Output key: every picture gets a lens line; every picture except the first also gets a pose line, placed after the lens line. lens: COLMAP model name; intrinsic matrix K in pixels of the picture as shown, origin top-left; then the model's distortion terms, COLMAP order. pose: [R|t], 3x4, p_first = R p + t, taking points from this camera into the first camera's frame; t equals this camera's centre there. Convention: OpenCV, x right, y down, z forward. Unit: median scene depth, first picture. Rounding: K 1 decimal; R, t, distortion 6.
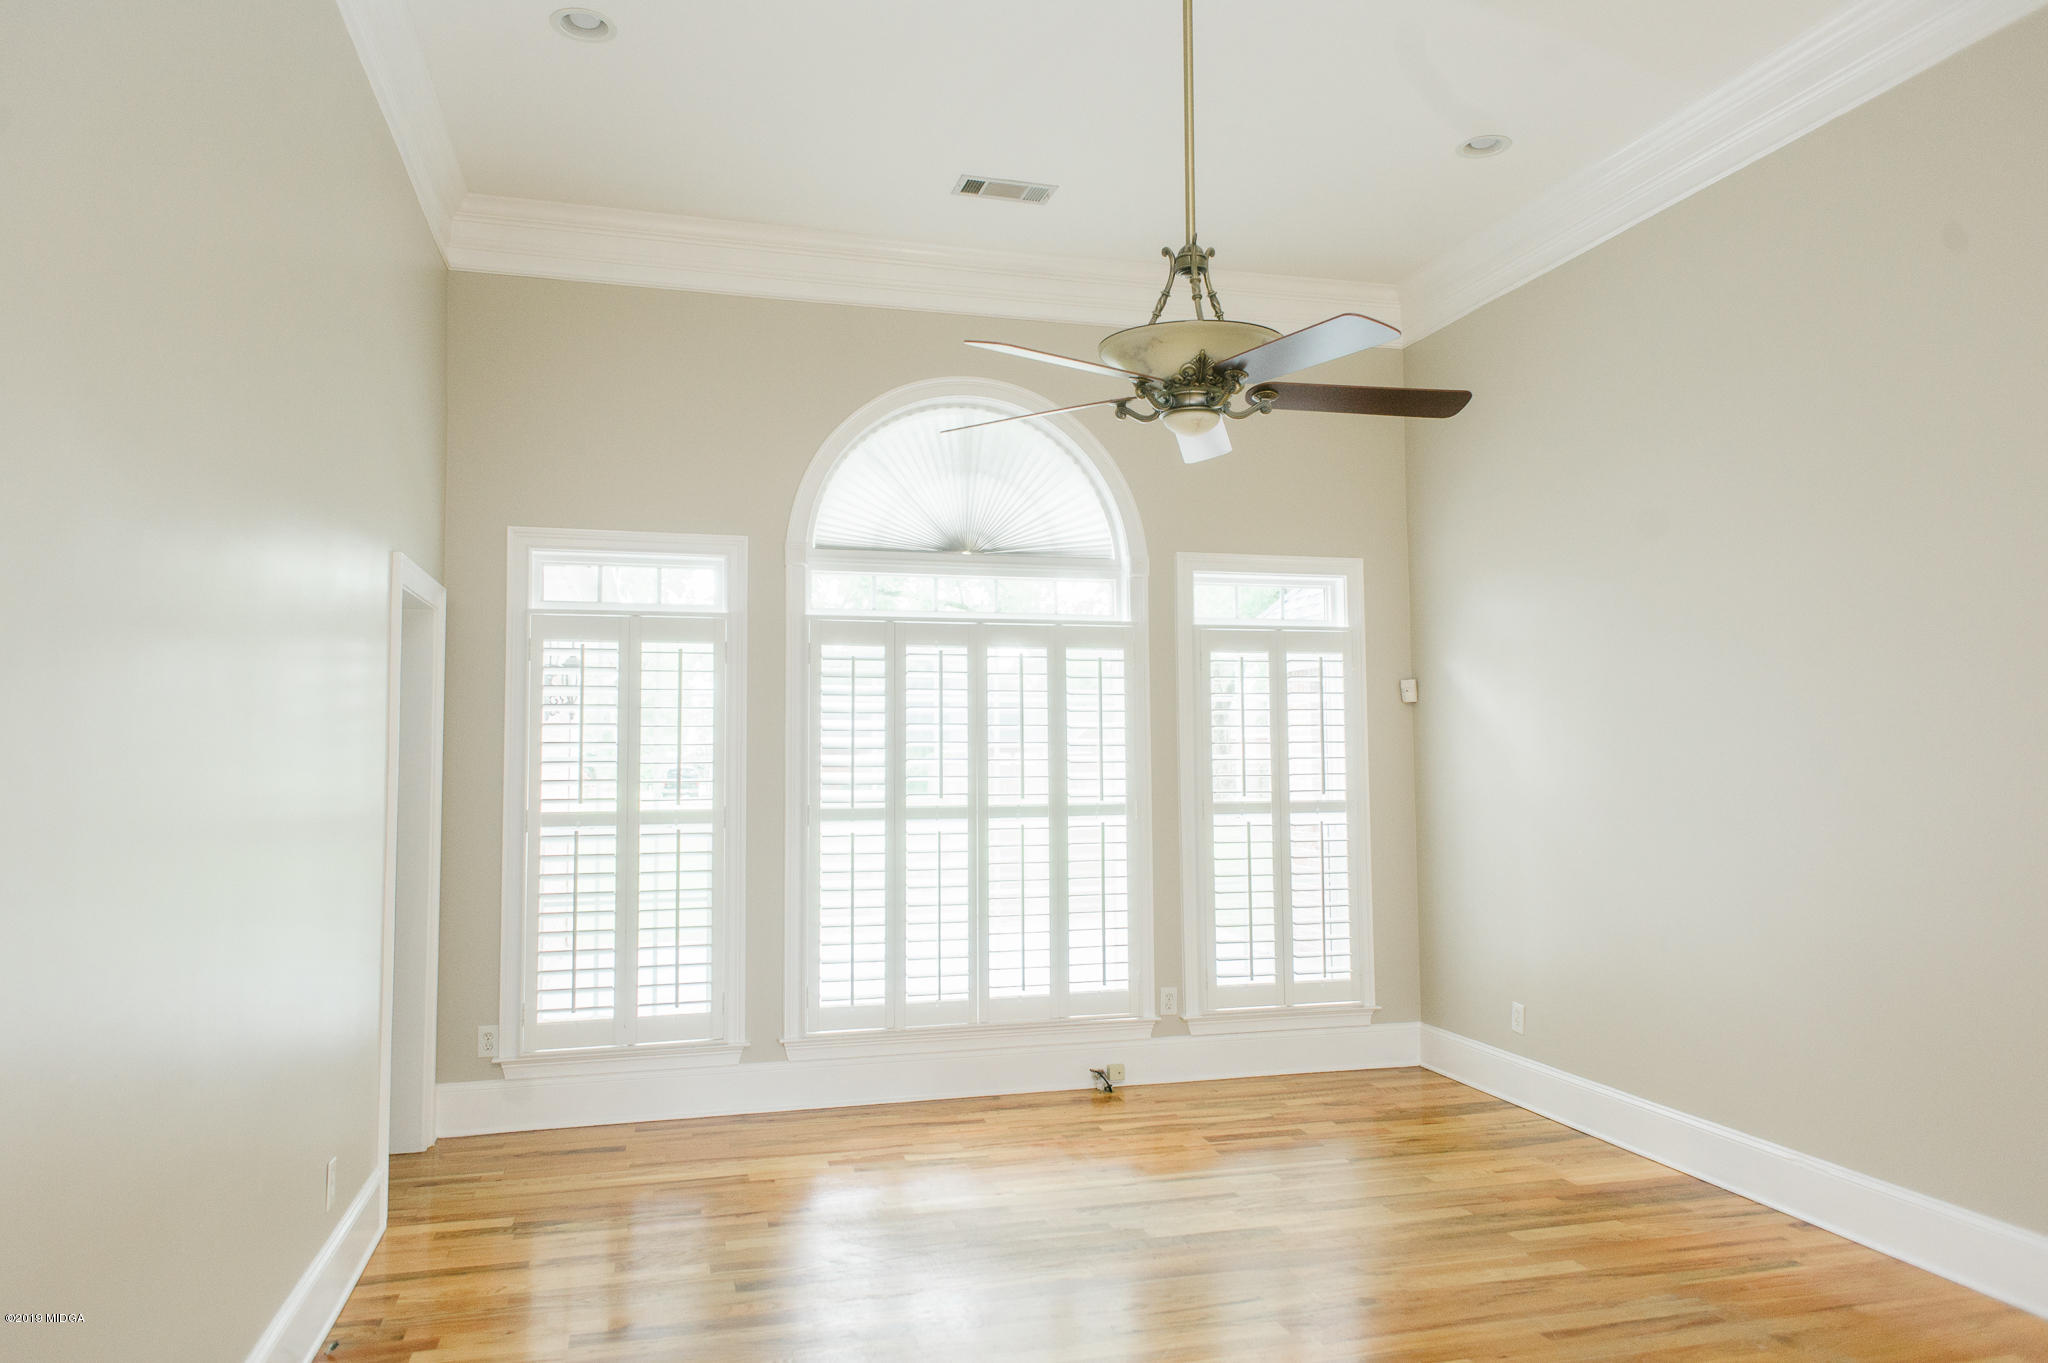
lens RADIAL K [[1355.2, 0, 1024.1], [0, 1355.2, 686.4], [0, 0, 1]] dist [0.038248, -0.030774]
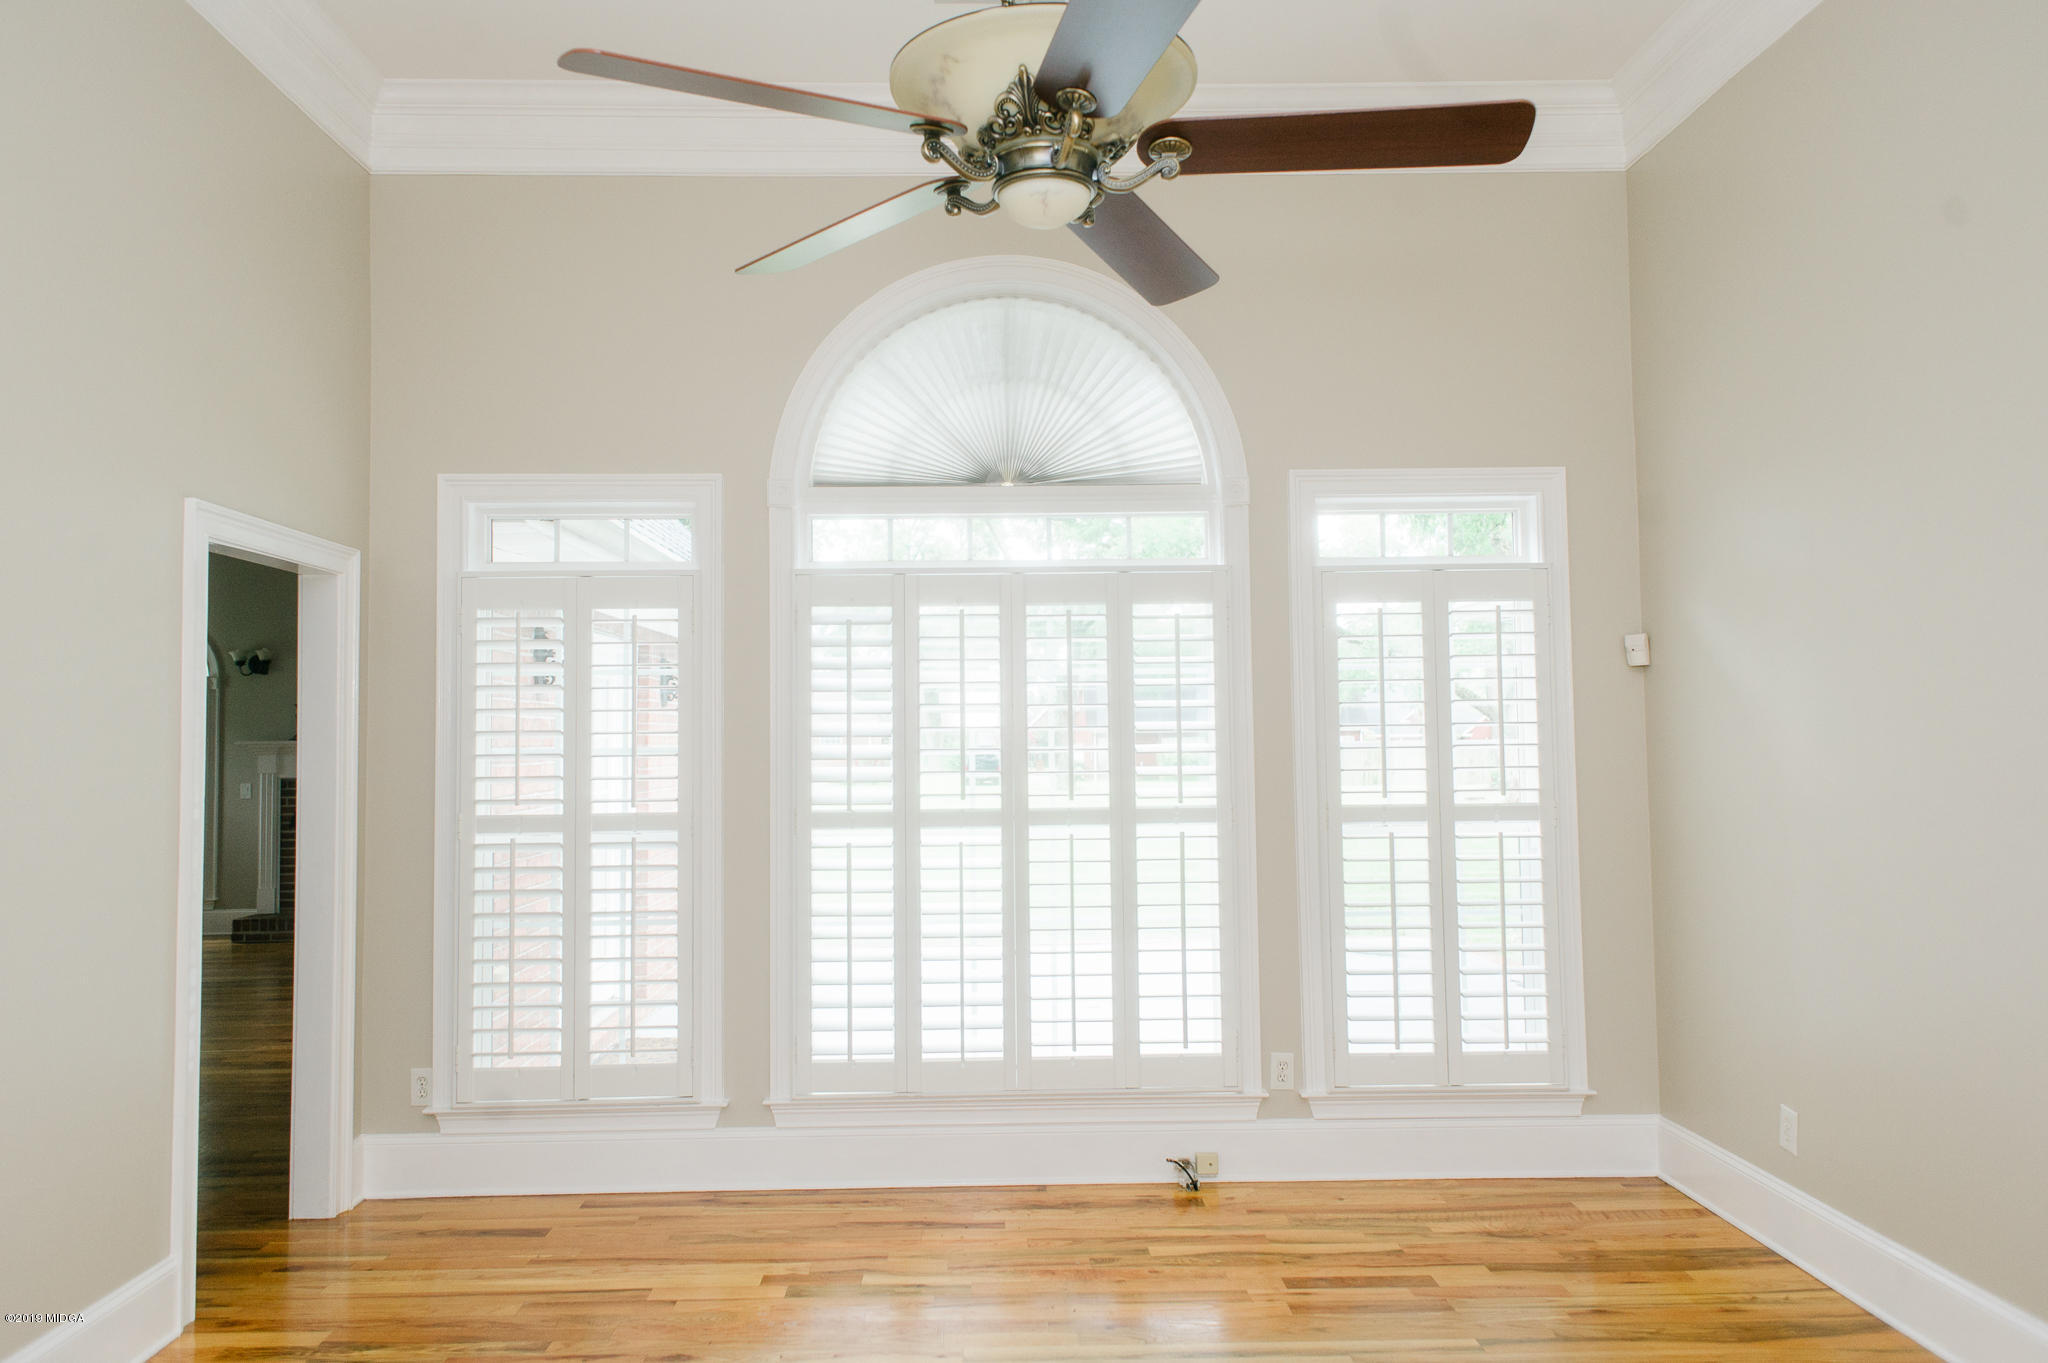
lens RADIAL K [[1374.6, 0, 1019.5], [0, 1374.6, 688.8], [0, 0, 1]] dist [0.041955, -0.037079]
pose [[0.970159, -0.014483, -0.242036, 0.159549], [0.017998, 0.999762, 0.012319, 0.009693], [0.241800, -0.016308, 0.970189, 0.240338]]
